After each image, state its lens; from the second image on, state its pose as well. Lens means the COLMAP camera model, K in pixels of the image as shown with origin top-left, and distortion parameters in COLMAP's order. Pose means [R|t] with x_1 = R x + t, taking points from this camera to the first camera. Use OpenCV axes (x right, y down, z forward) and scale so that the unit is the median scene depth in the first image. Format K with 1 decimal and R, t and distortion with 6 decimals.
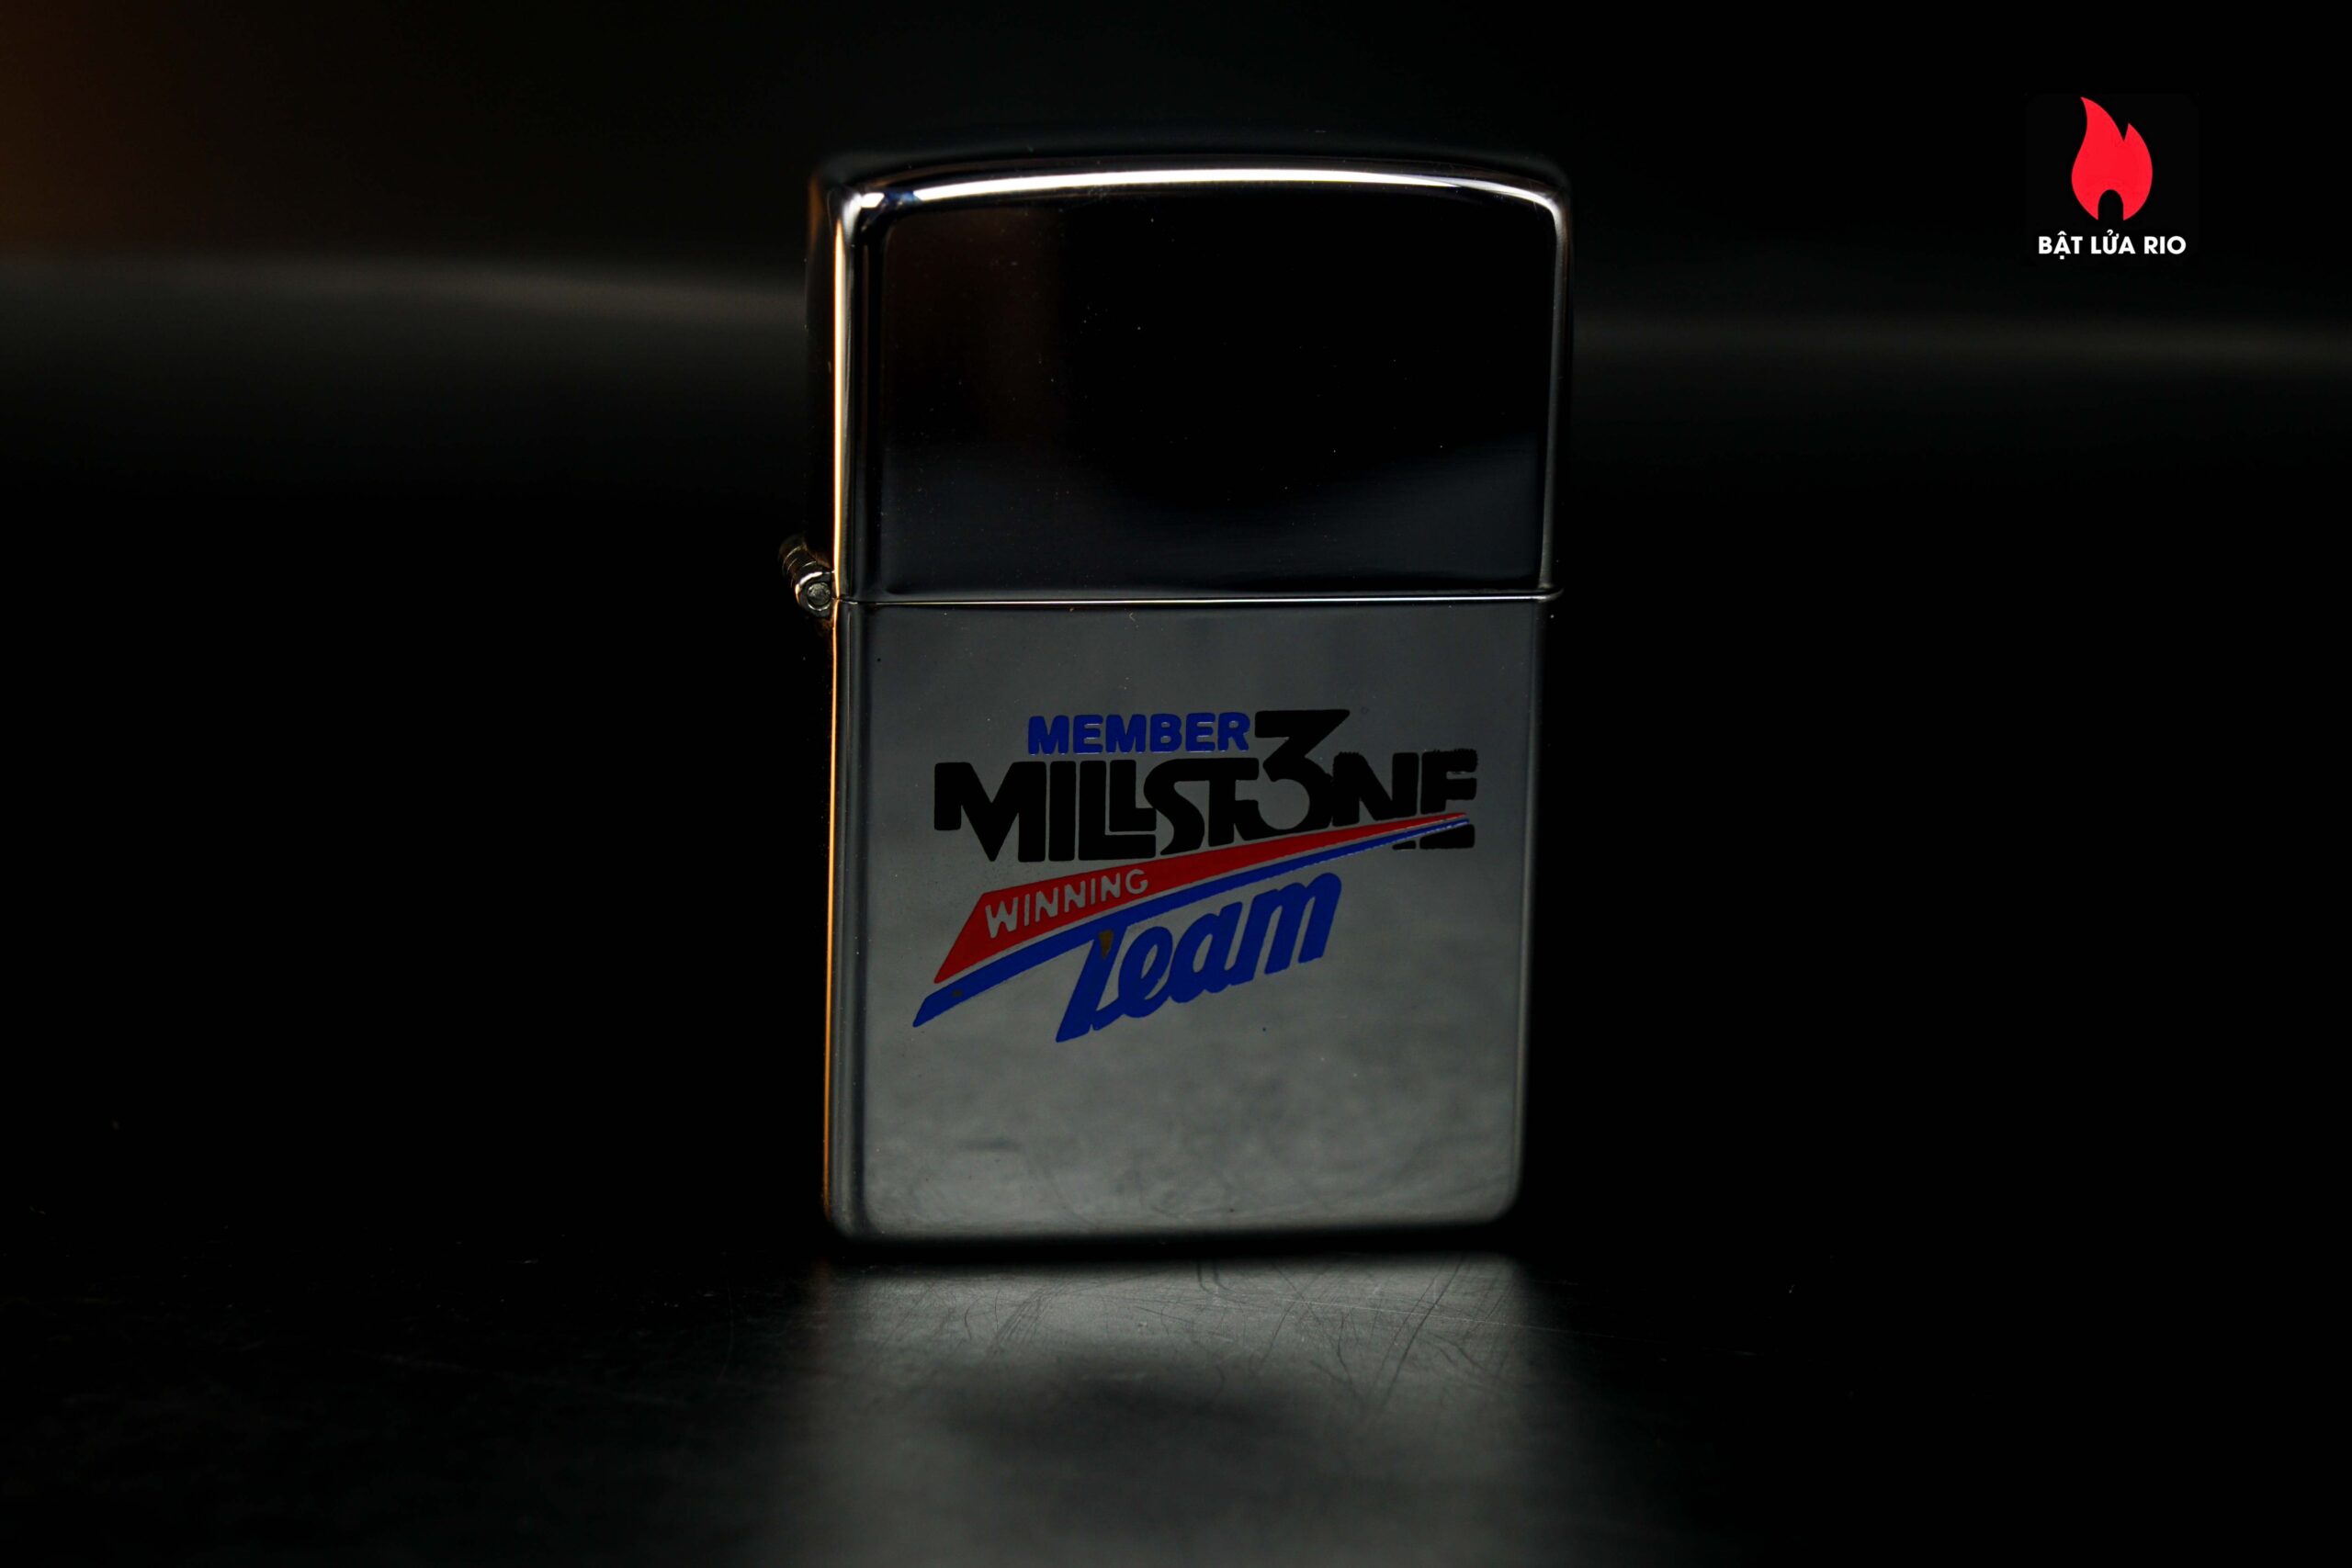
lens RADIAL K [[5504.6, 0, 1176.4], [0, 5504.6, 781.7], [0, 0, 1]] dist [-0.075003, 0.000000]
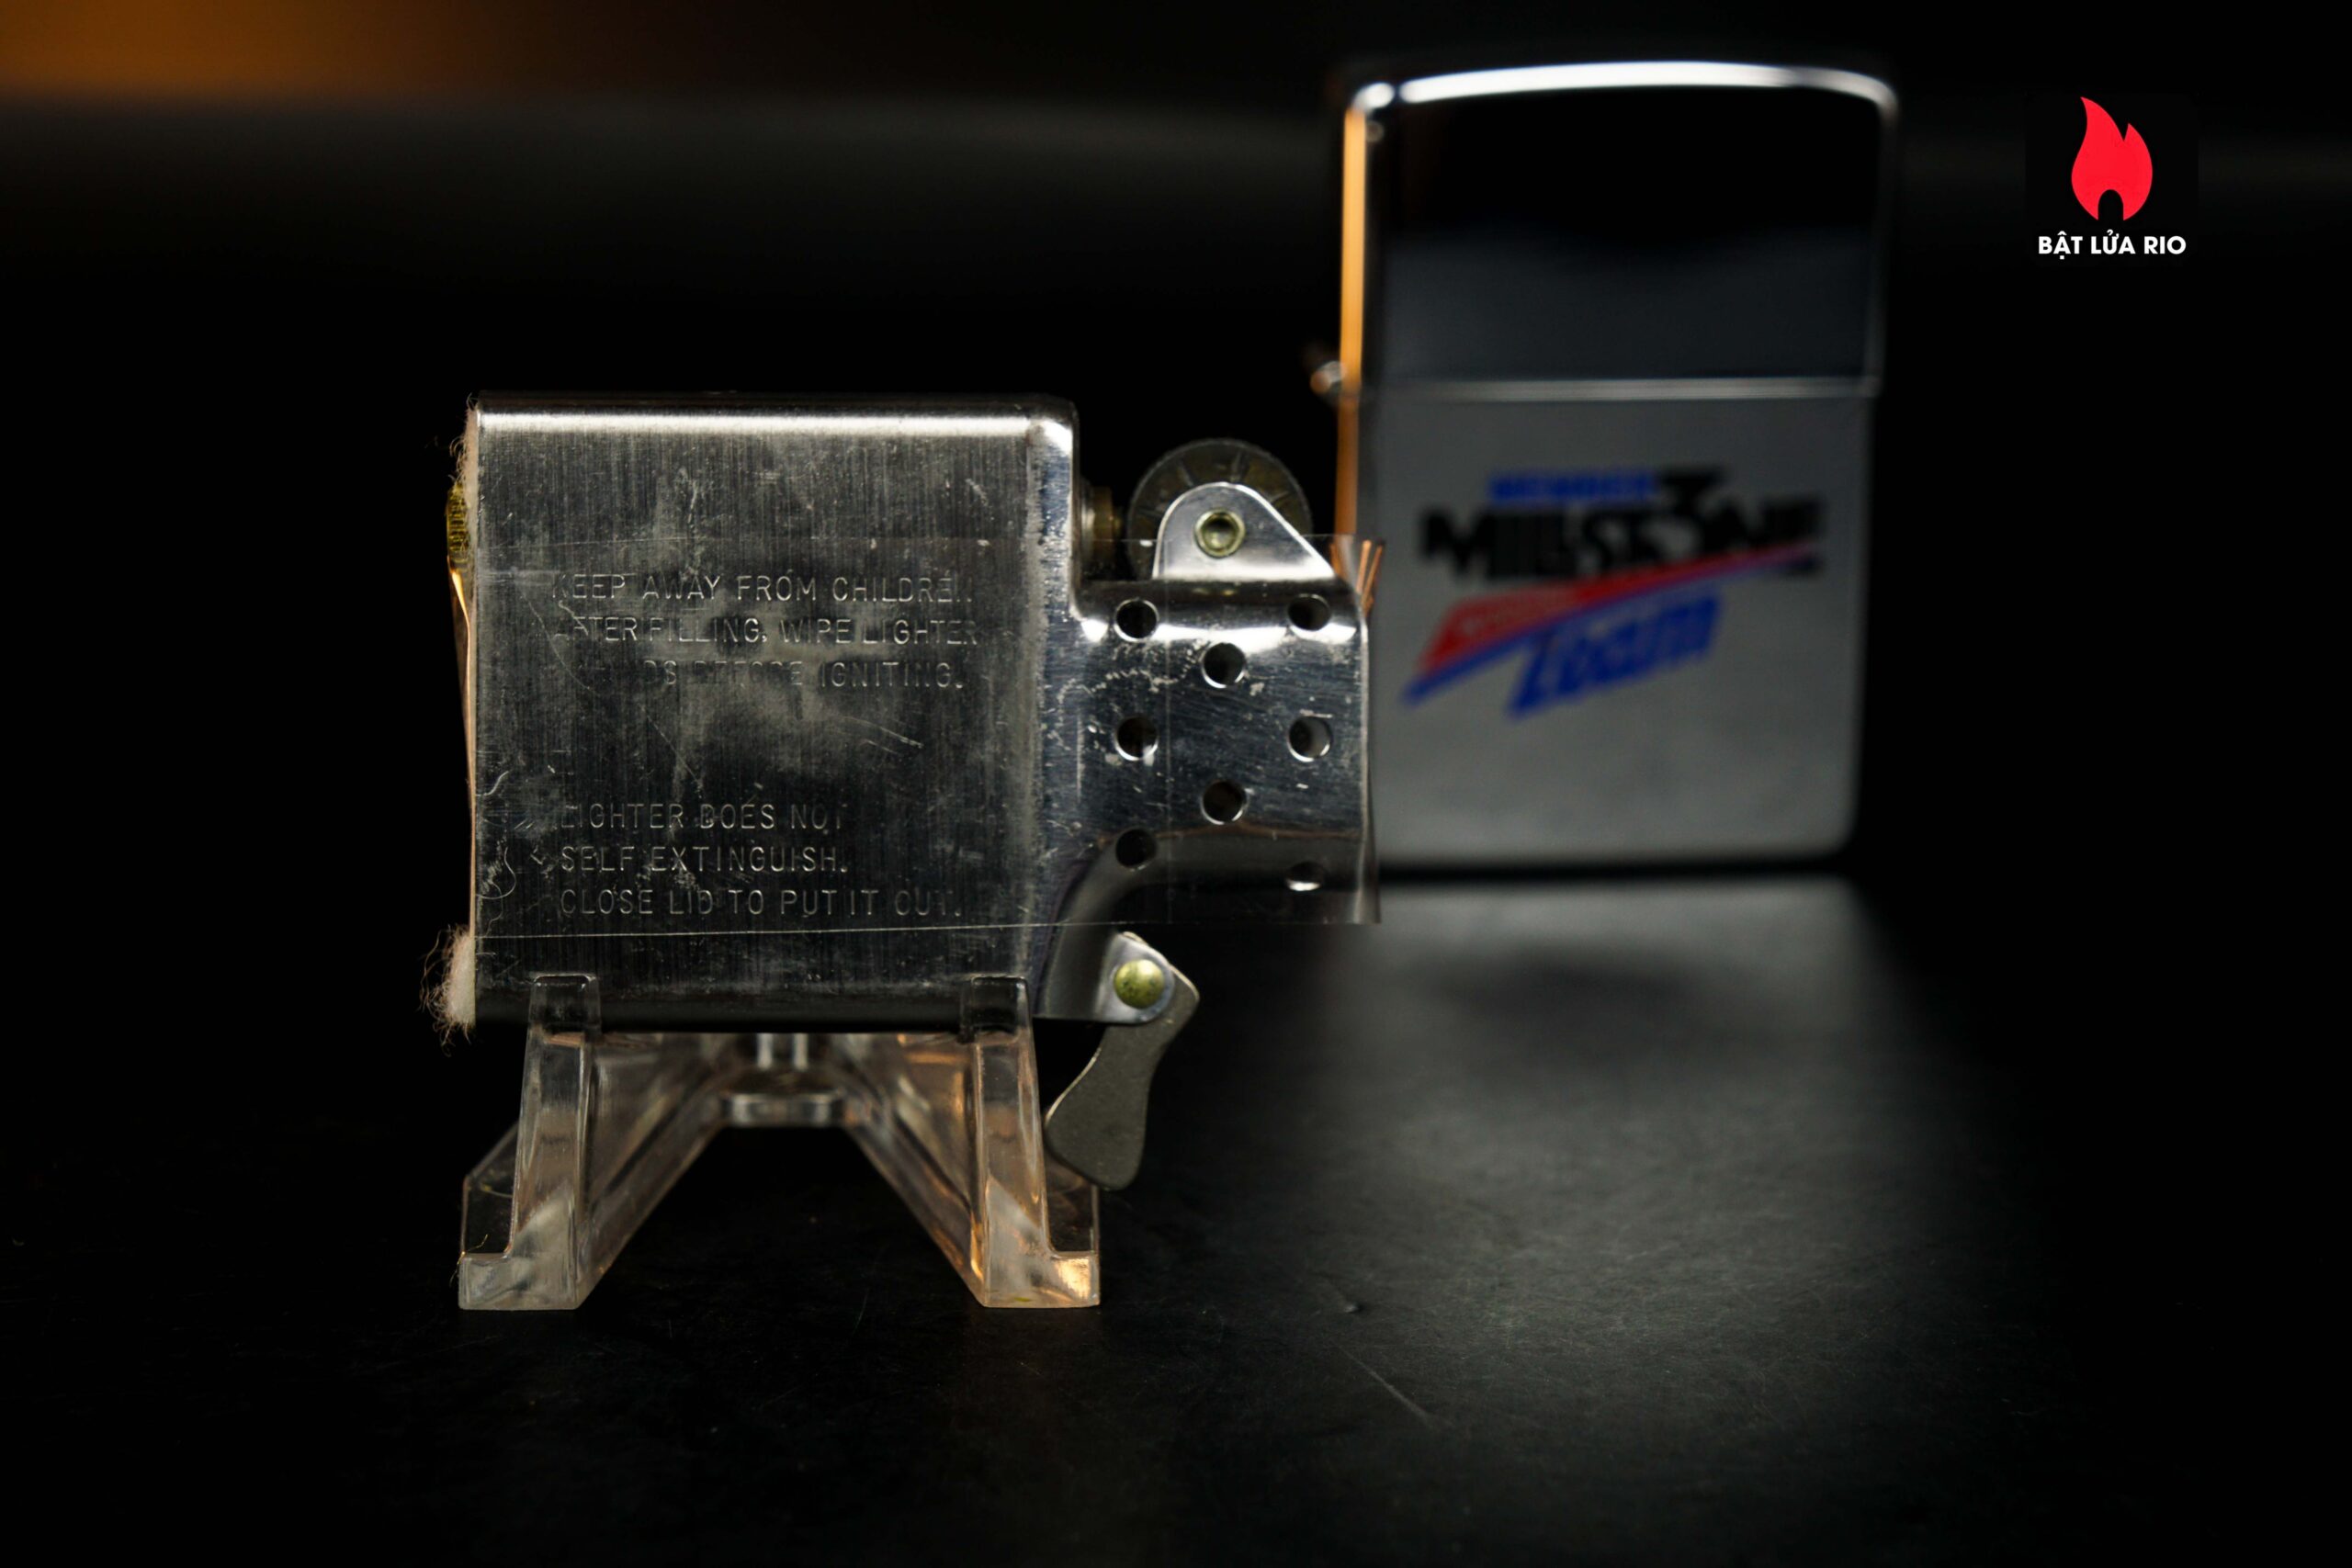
lens RADIAL K [[5504.6, 0, 1180.4], [0, 5504.6, 797.4], [0, 0, 1]] dist [-0.075003, 0.000000]
pose [[0.999257, 0.002786, -0.038442, -0.050145], [-0.000845, 0.998728, 0.050412, -0.000926], [0.038534, -0.050342, 0.997988, -0.348281]]
